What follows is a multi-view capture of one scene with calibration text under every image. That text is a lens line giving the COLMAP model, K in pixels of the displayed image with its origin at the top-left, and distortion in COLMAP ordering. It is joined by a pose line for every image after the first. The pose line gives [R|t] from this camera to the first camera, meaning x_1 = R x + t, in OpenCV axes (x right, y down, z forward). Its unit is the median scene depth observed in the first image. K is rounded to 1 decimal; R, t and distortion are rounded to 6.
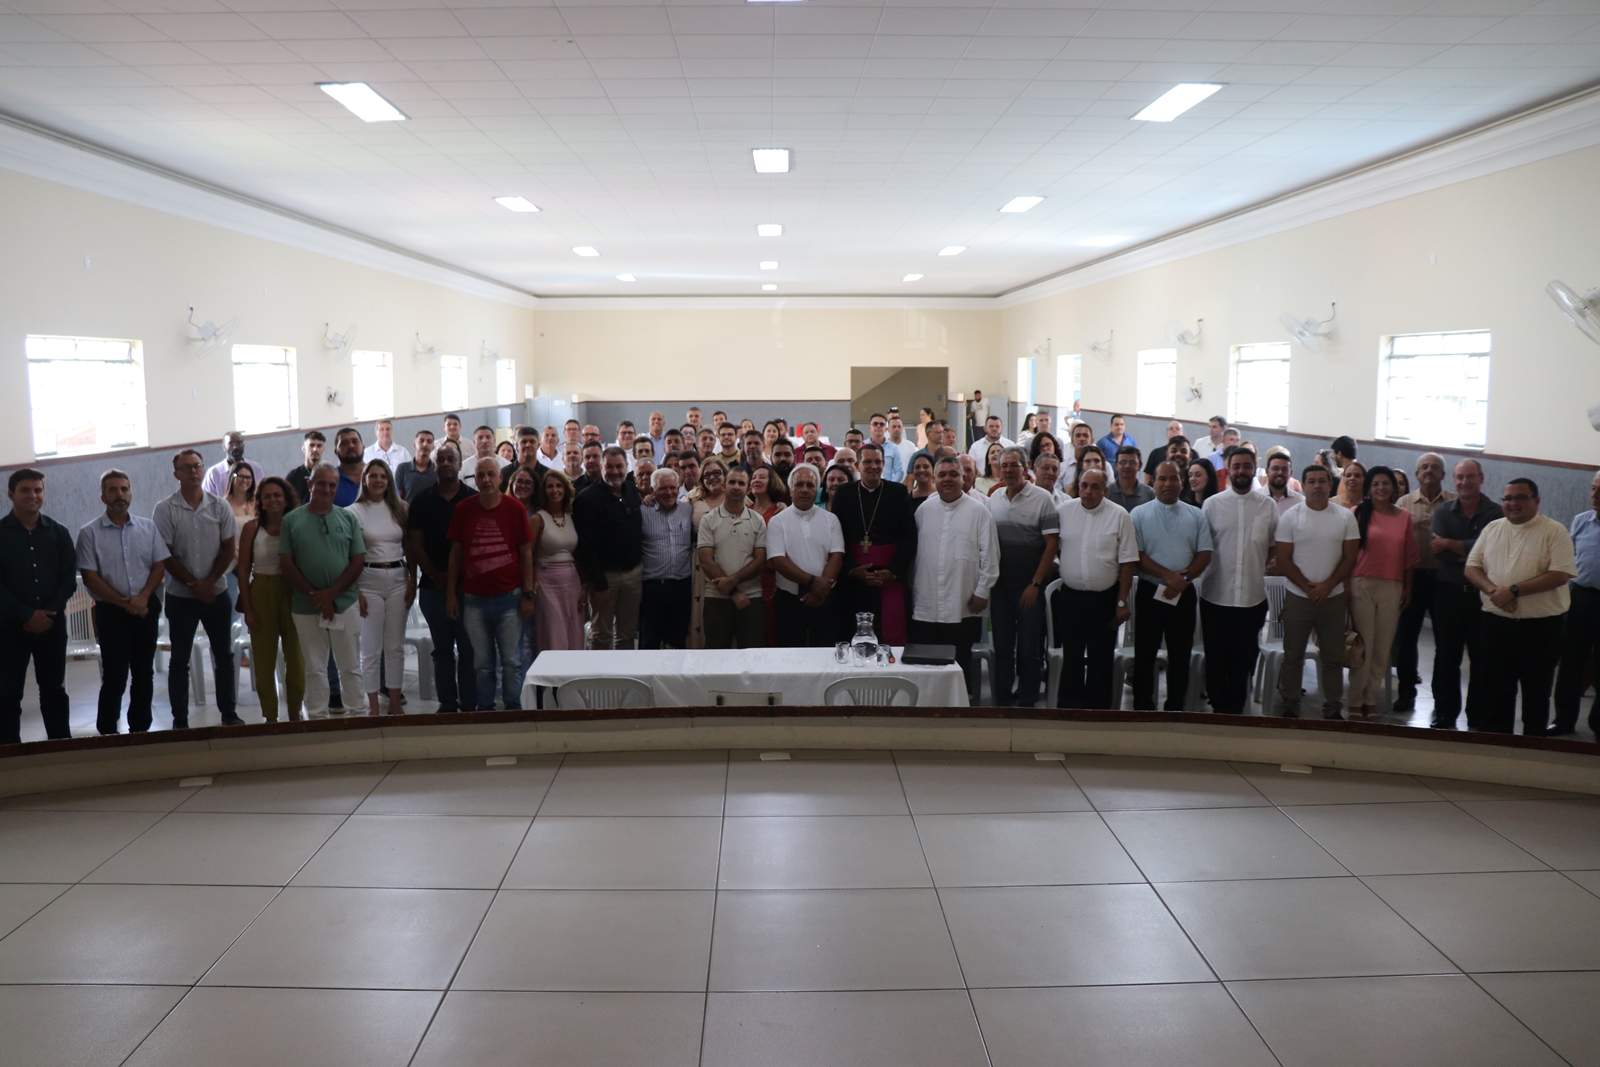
lens RADIAL K [[1358.6, 0, 805.9], [0, 1358.6, 536.3], [0, 0, 1]] dist [-0.142699, 0.102839]
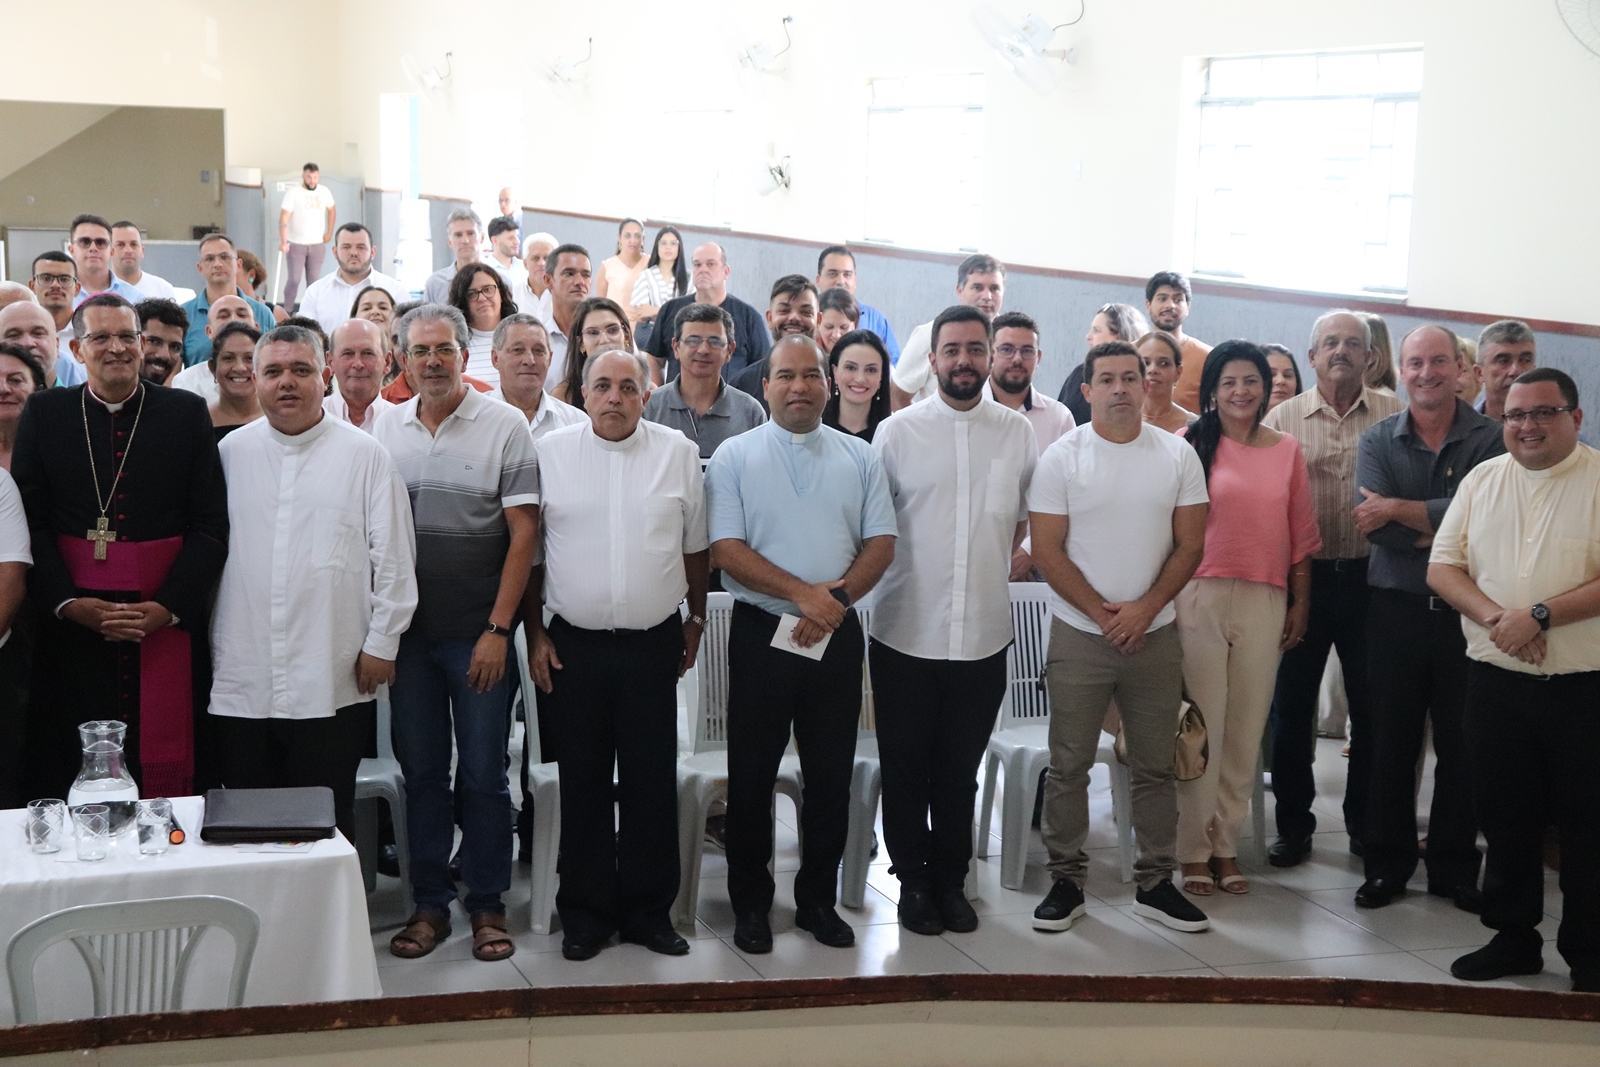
lens RADIAL K [[2680.1, 0, 794.8], [0, 2680.1, 550.6], [0, 0, 1]] dist [0.172382, 0.000000]
pose [[0.948411, -0.028666, 0.315745, -0.012304], [0.017363, 0.999106, 0.038555, -0.018789], [-0.316568, -0.031084, 0.948060, 0.154993]]
